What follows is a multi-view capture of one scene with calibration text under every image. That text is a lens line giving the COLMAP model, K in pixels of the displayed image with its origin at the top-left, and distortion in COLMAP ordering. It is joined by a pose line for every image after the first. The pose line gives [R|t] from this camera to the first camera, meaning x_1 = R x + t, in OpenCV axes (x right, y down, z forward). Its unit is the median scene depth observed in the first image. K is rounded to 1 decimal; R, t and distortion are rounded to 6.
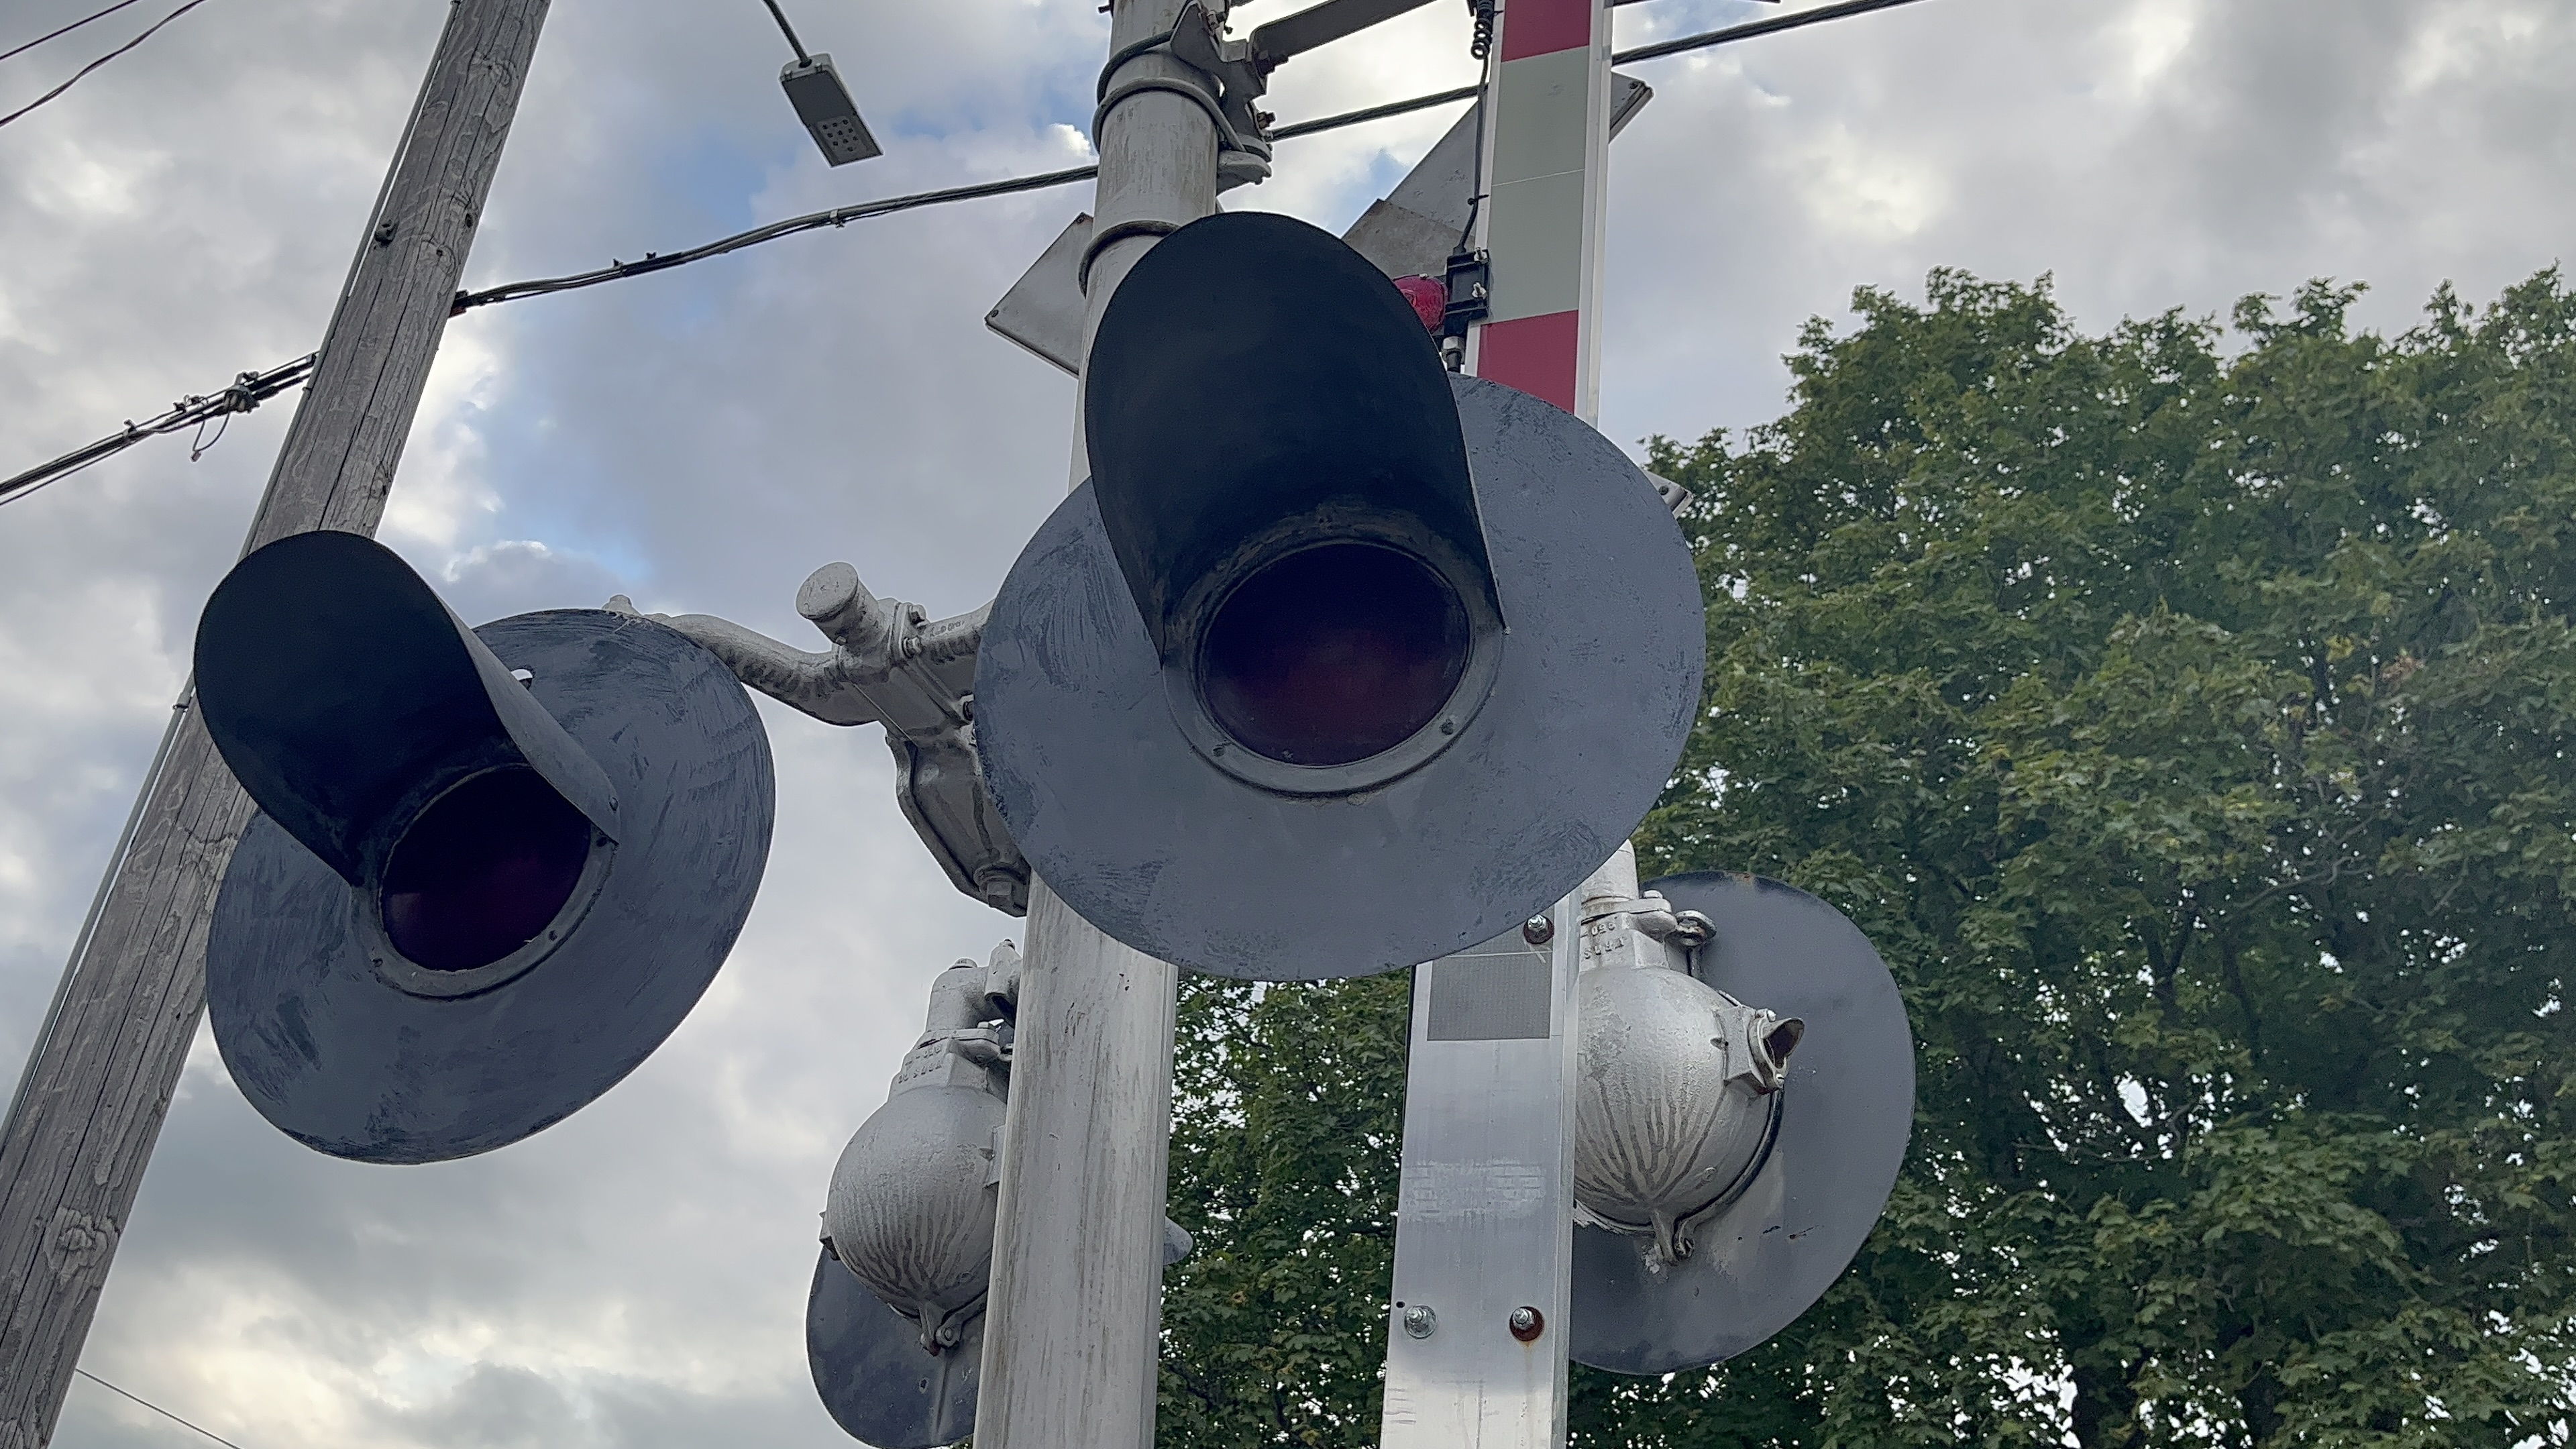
lens RADIAL K [[2165.6, 0, 1291.8], [0, 2165.6, 722.2], [0, 0, 1]] dist [0.040873, -0.039891]
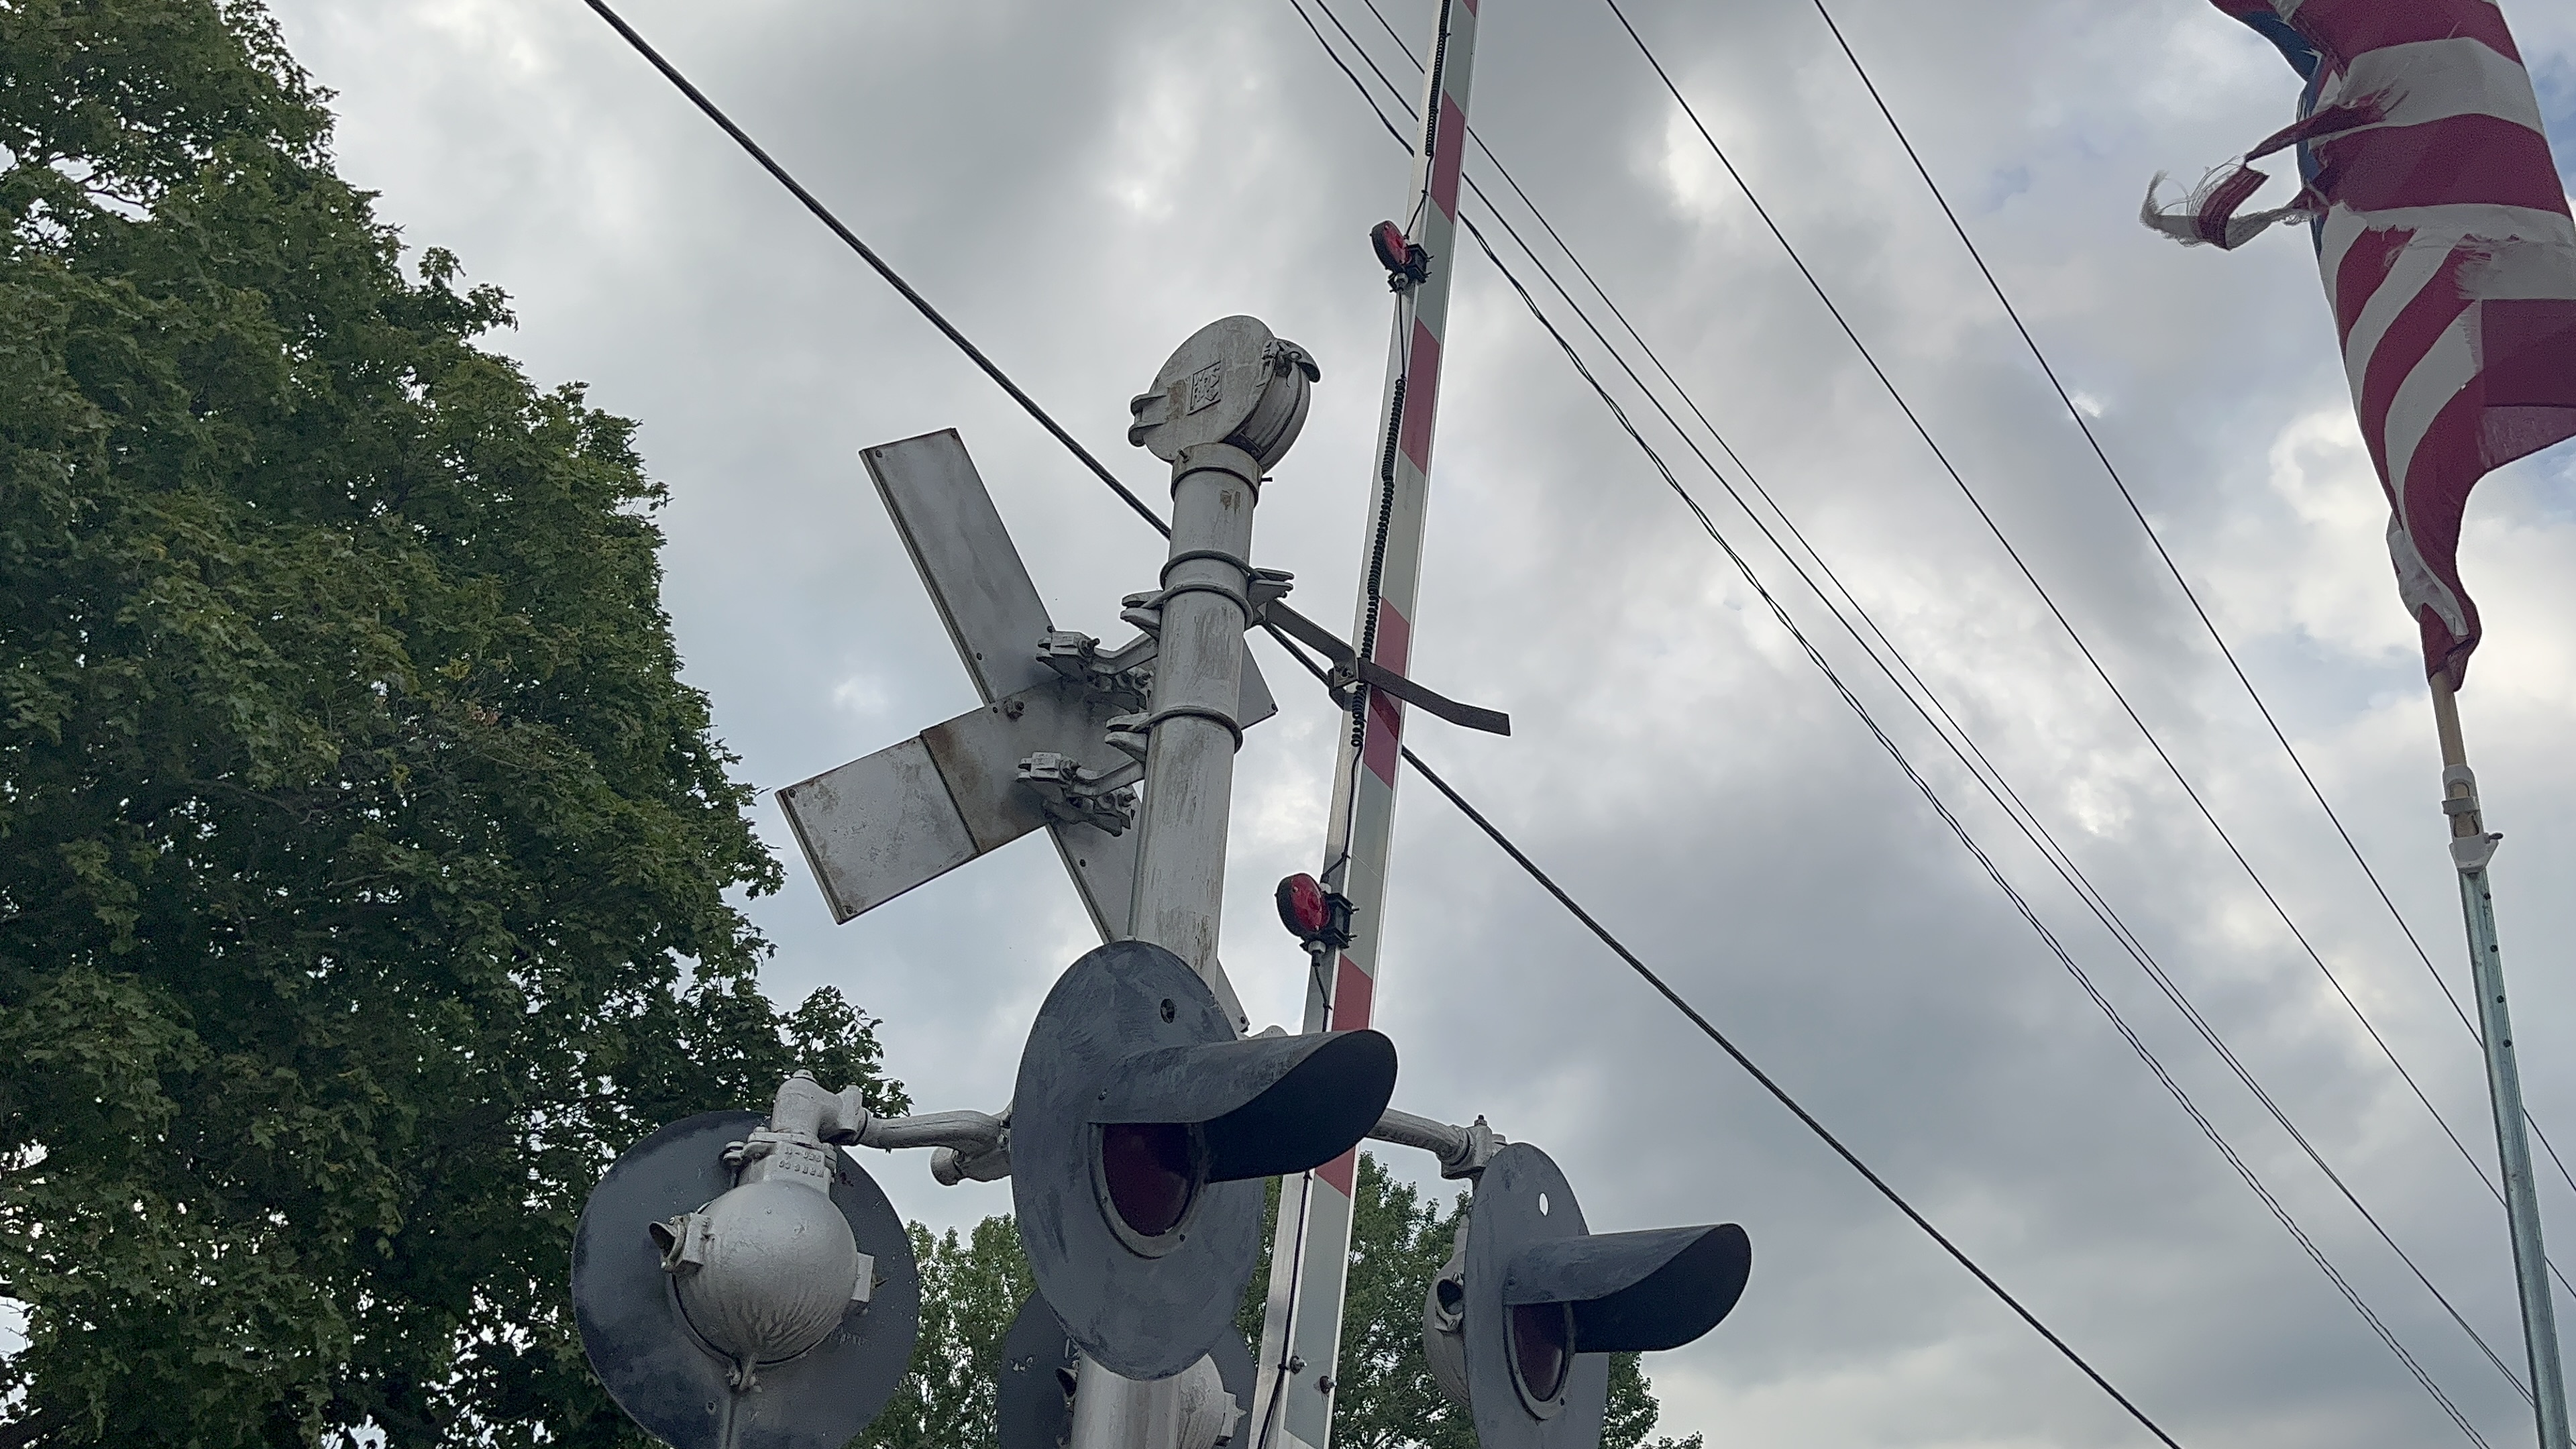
lens RADIAL K [[2165.6, 0, 1304.6], [0, 2165.6, 727.9], [0, 0, 1]] dist [0.040873, -0.039891]
pose [[0.302152, 0.516125, 0.801448, -0.297524], [-0.591540, 0.760806, -0.266937, 0.031598], [-0.747519, -0.393433, 0.535188, 0.049606]]
